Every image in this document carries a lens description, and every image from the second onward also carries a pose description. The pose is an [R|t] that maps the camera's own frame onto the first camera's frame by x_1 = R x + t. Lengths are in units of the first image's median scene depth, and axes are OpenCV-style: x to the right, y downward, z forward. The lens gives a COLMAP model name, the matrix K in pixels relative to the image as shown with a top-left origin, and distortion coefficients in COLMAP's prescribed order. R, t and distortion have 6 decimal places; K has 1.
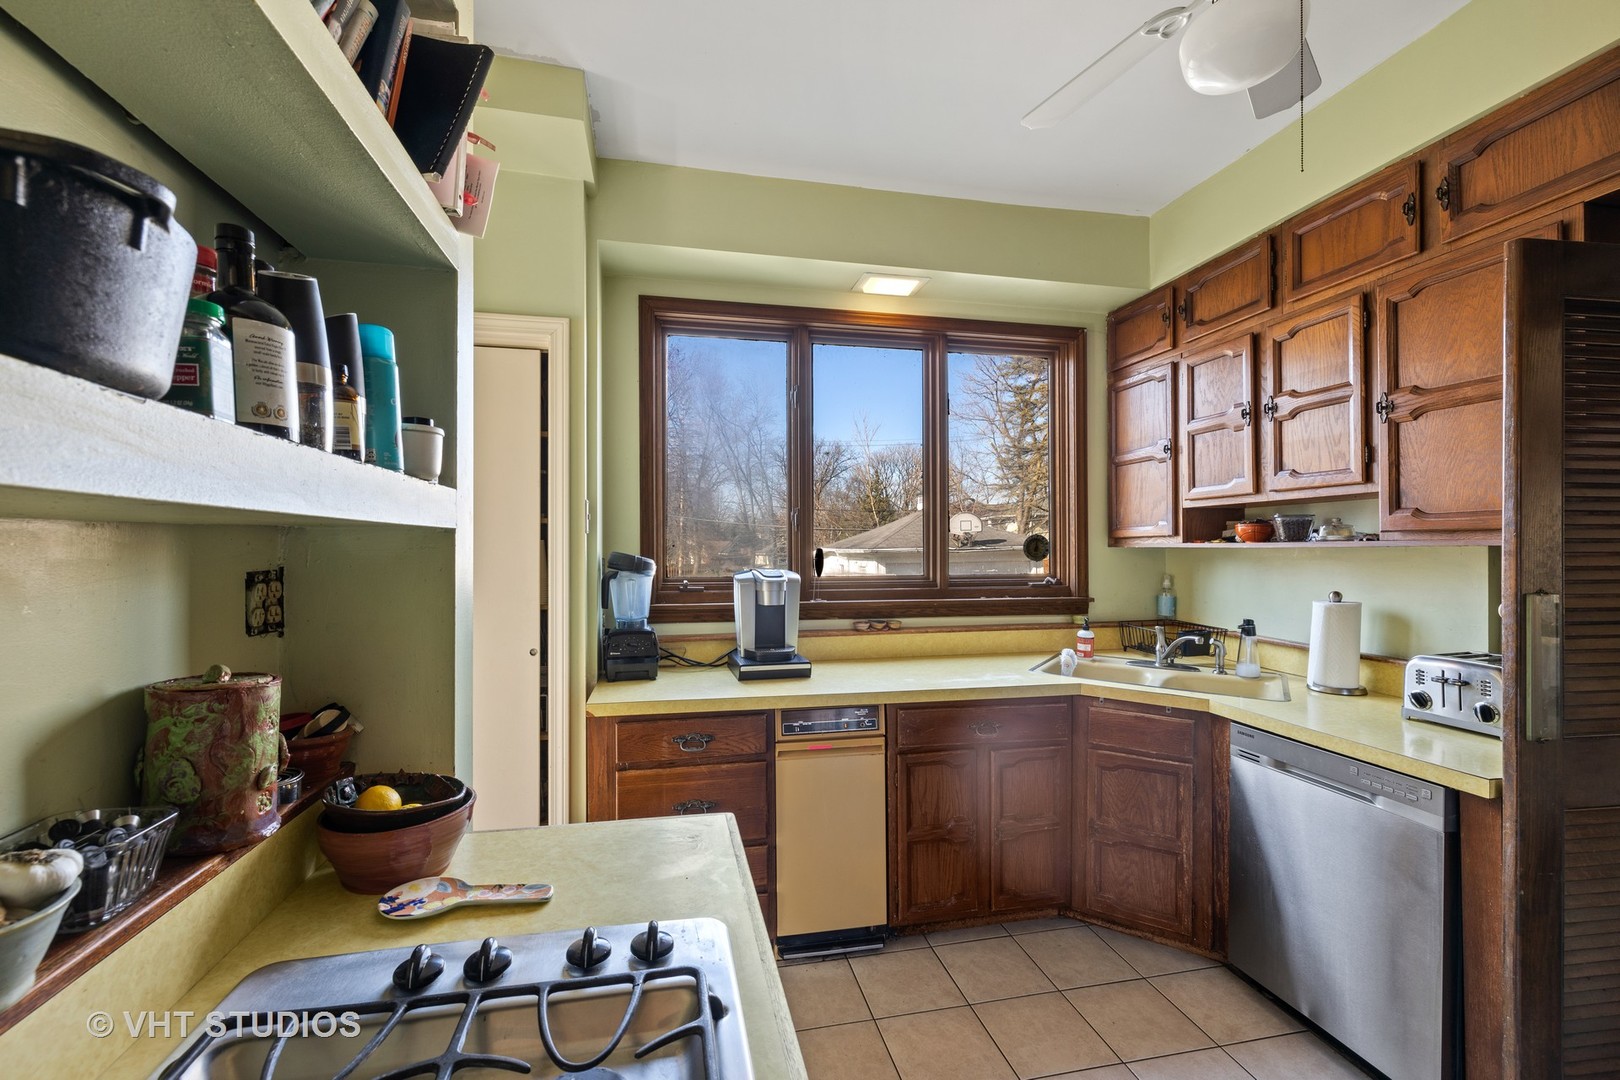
lens RADIAL K [[683.8, 0, 798.7], [0, 683.8, 546.8], [0, 0, 1]] dist [-0.001189, -0.000159]
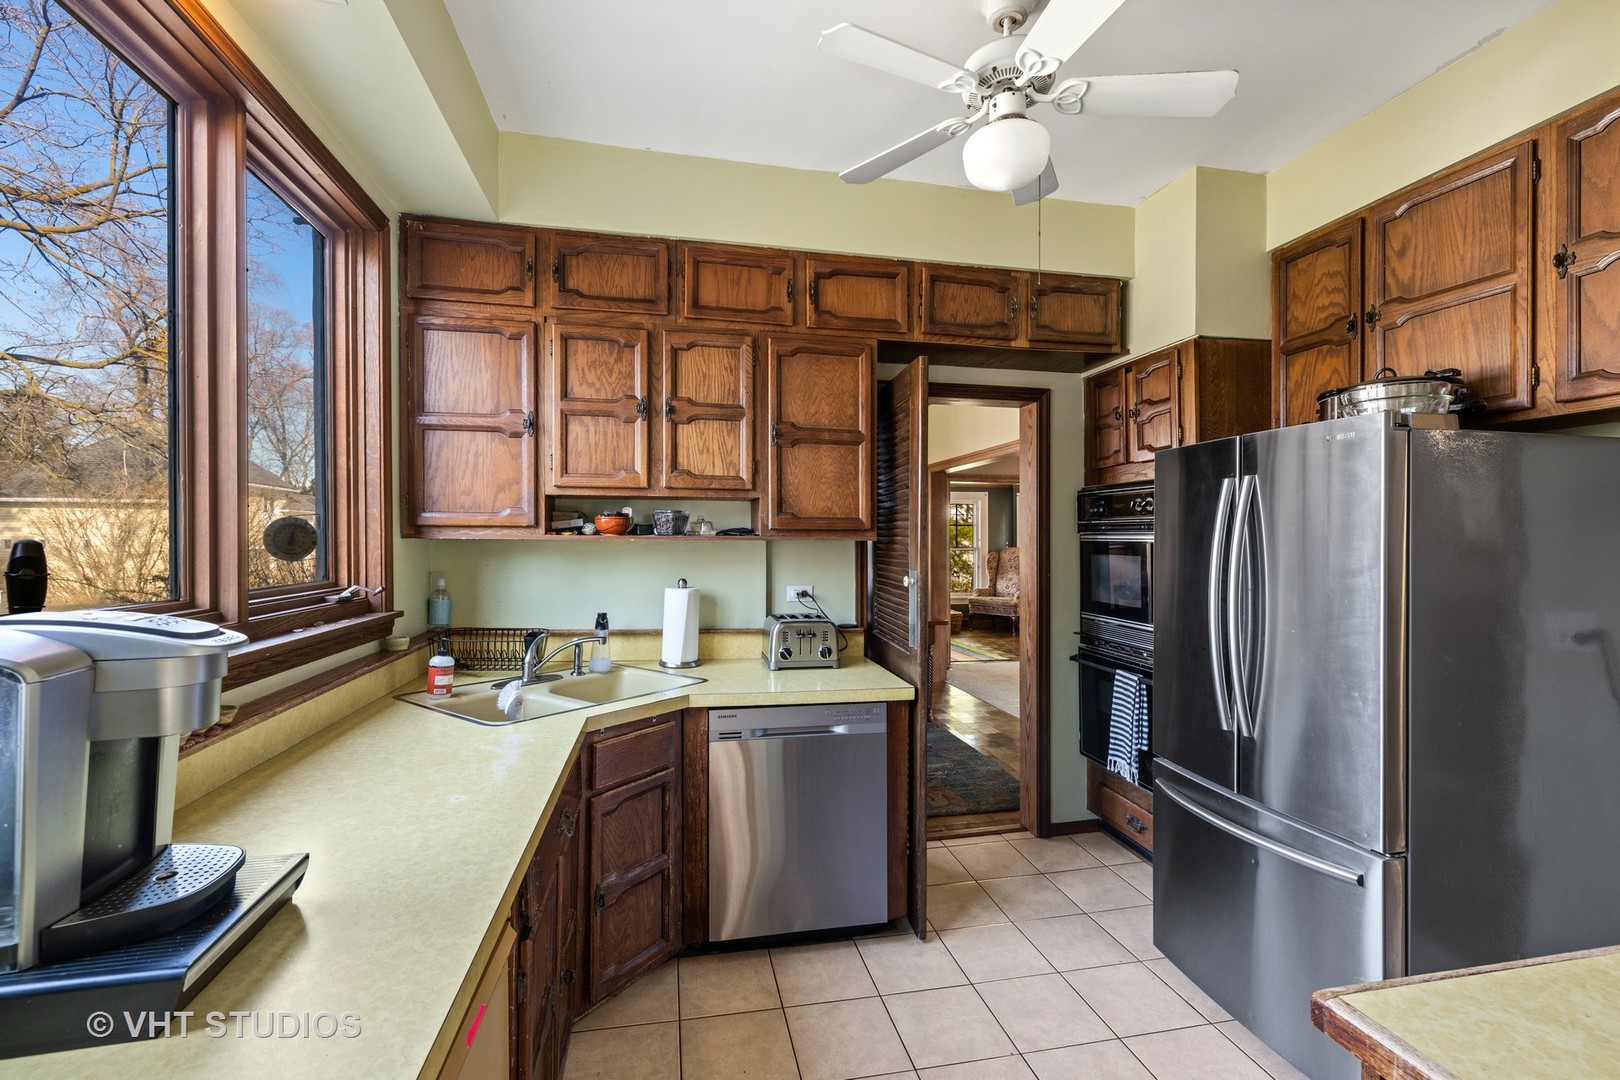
lens RADIAL K [[683.8, 0, 807.5], [0, 683.8, 544.7], [0, 0, 1]] dist [-0.001189, -0.000159]
pose [[-0.008057, 0.000709, 0.999967, -0.371168], [-0.006297, 0.999980, -0.000760, 0.006477], [-0.999948, -0.006303, -0.008053, 0.798235]]
